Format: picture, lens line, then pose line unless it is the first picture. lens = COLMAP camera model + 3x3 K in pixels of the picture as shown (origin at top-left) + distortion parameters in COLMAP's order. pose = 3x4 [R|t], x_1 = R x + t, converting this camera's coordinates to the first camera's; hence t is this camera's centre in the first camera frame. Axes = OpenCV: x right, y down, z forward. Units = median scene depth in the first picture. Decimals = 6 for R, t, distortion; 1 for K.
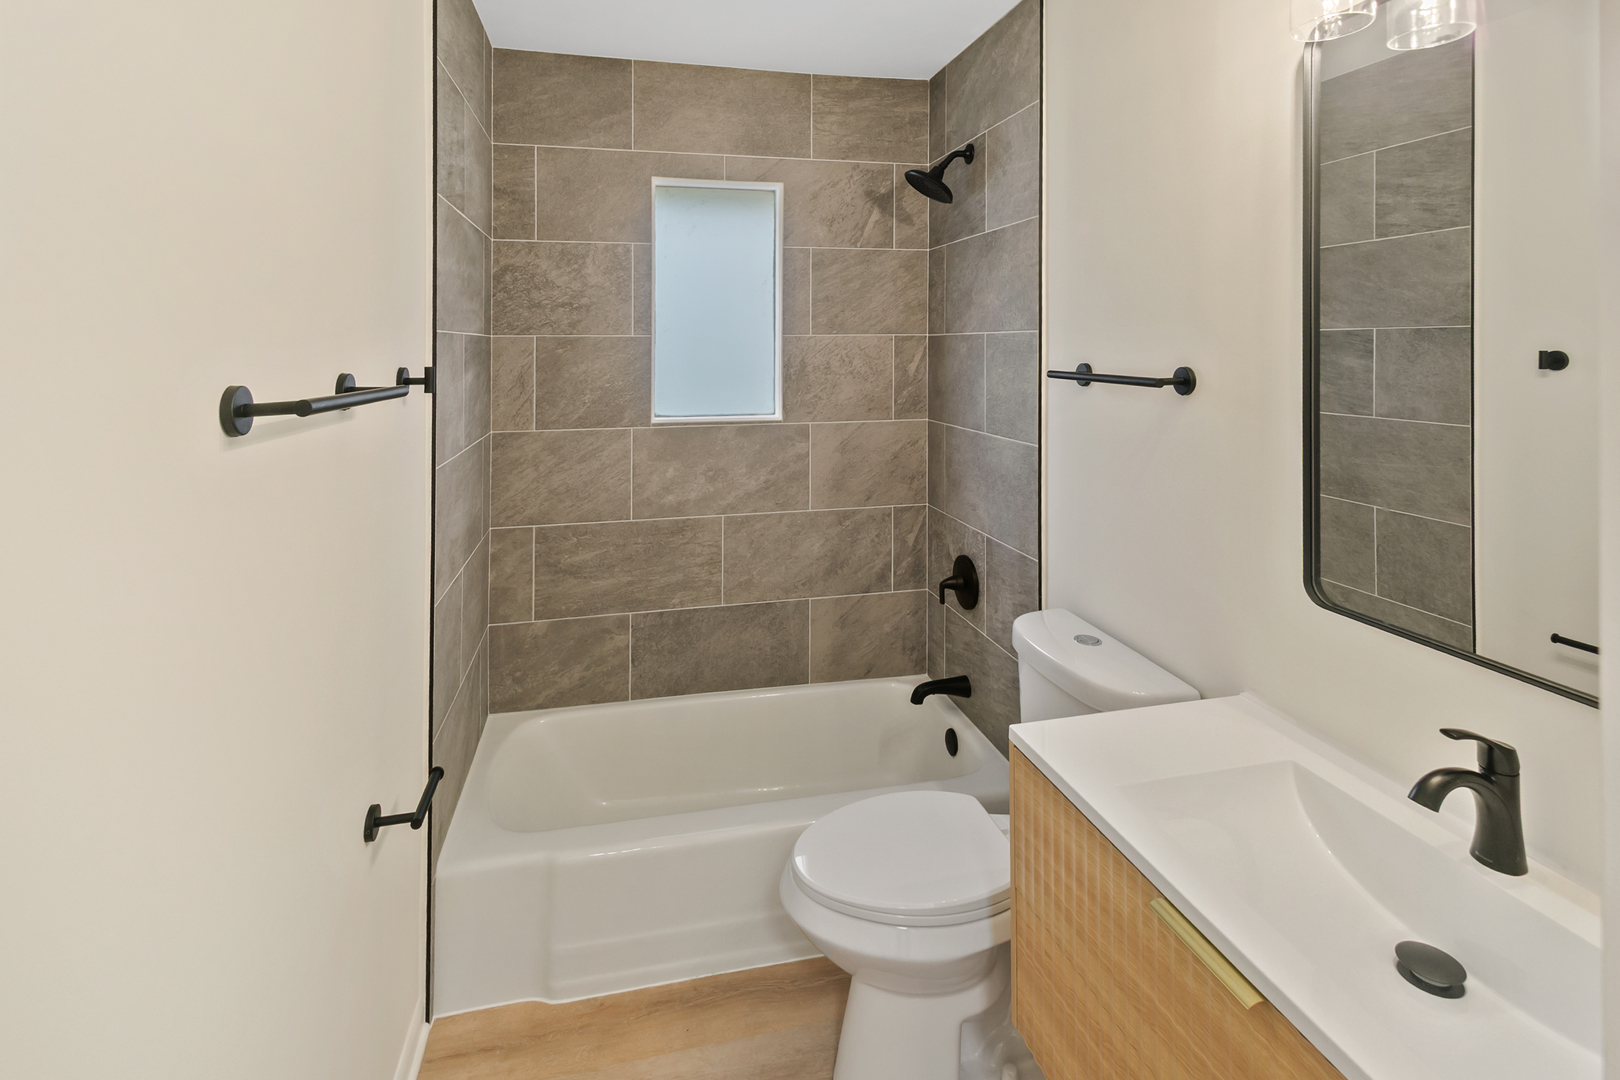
lens RADIAL K [[989.5, 0, 786.7], [0, 989.5, 539.5], [0, 0, 1]] dist [0.003463, 0.001498]
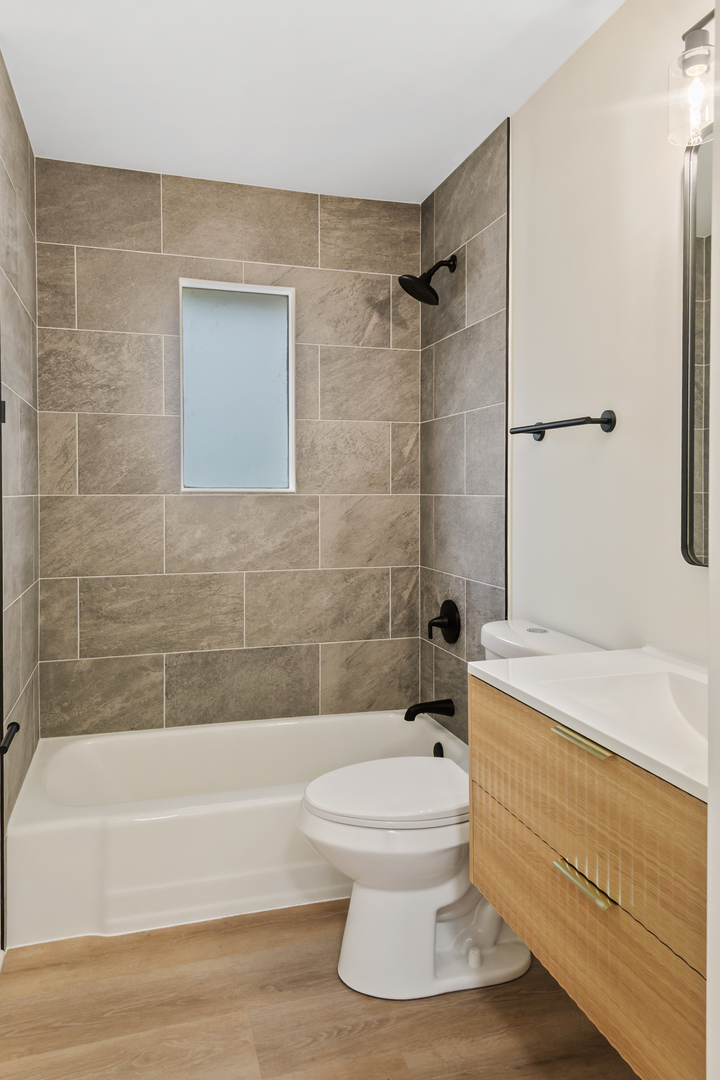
lens RADIAL K [[725.1, 0, 360.8], [0, 725.1, 500.5], [0, 0, 1]] dist [0.011304, -0.004209]
pose [[0.996203, -0.005928, 0.086855, -0.001753], [0.004637, 0.999876, 0.015063, -0.117328], [-0.086933, -0.014603, 0.996107, 0.138872]]
